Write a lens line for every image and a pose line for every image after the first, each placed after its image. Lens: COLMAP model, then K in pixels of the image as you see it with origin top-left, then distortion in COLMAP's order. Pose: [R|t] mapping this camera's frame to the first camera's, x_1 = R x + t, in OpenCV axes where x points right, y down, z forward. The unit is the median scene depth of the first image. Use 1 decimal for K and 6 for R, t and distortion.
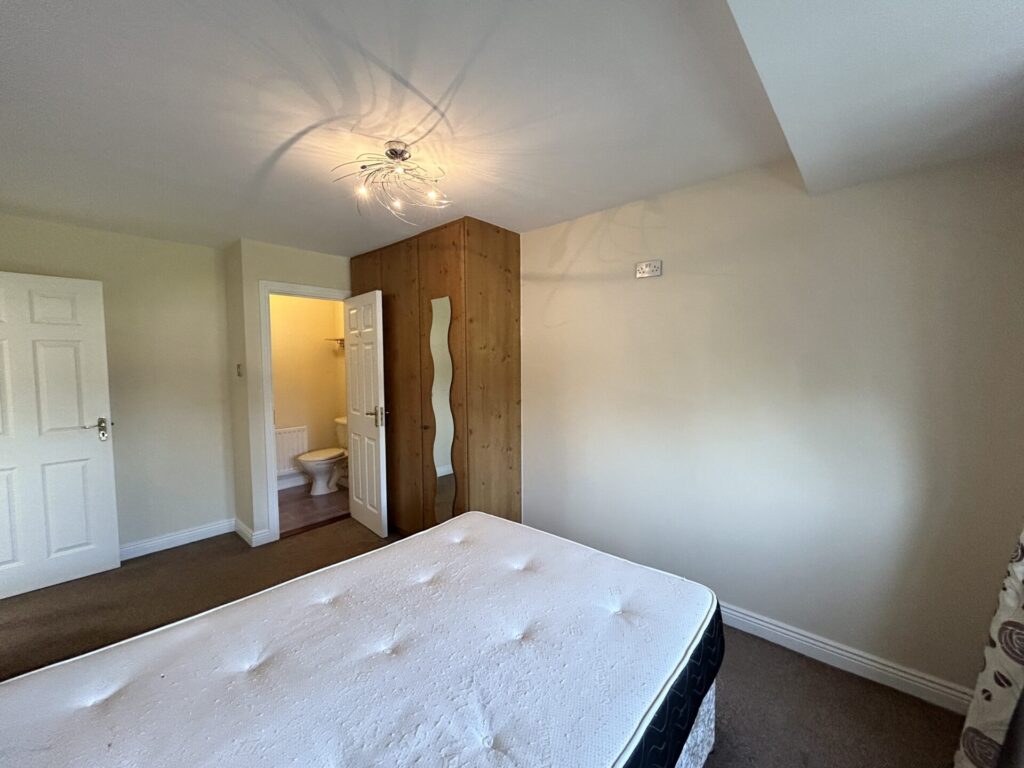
lens RADIAL K [[413.8, 0, 506.6], [0, 413.8, 387.0], [0, 0, 1]] dist [-0.002919, 0.000160]
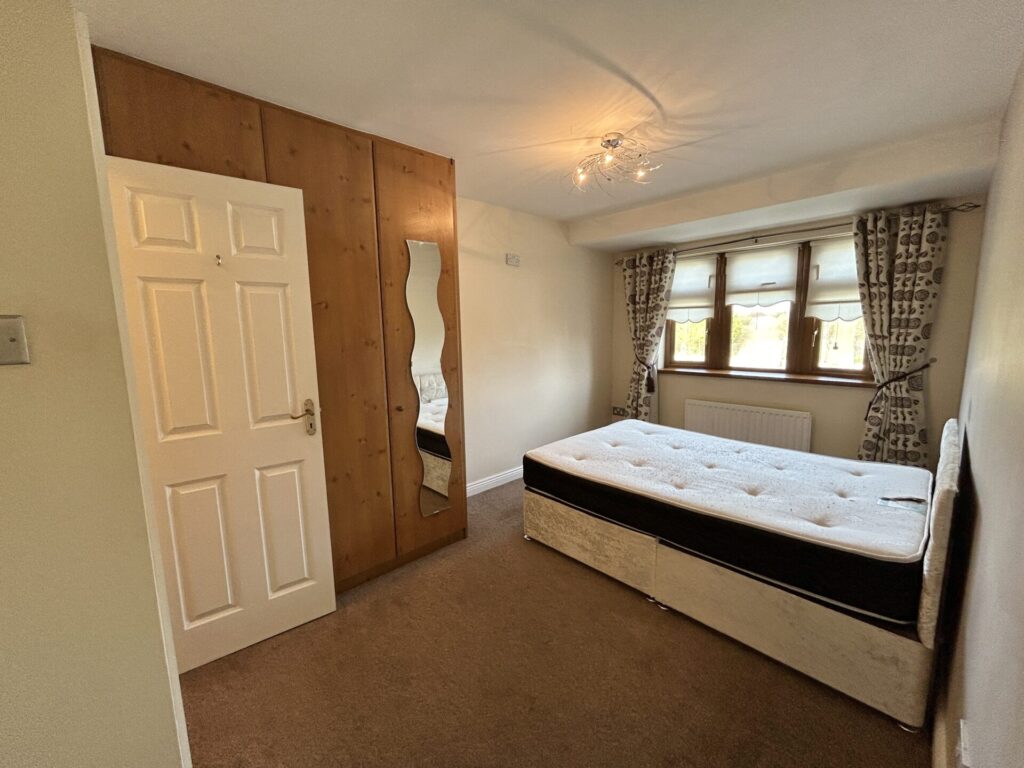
lens RADIAL K [[413.8, 0, 510.2], [0, 413.8, 379.5], [0, 0, 1]] dist [-0.002919, 0.000160]
pose [[0.081773, -0.122684, 0.989071, -0.955308], [0.066652, 0.990846, 0.117394, -0.031817], [-0.994420, 0.056324, 0.089202, 0.757257]]
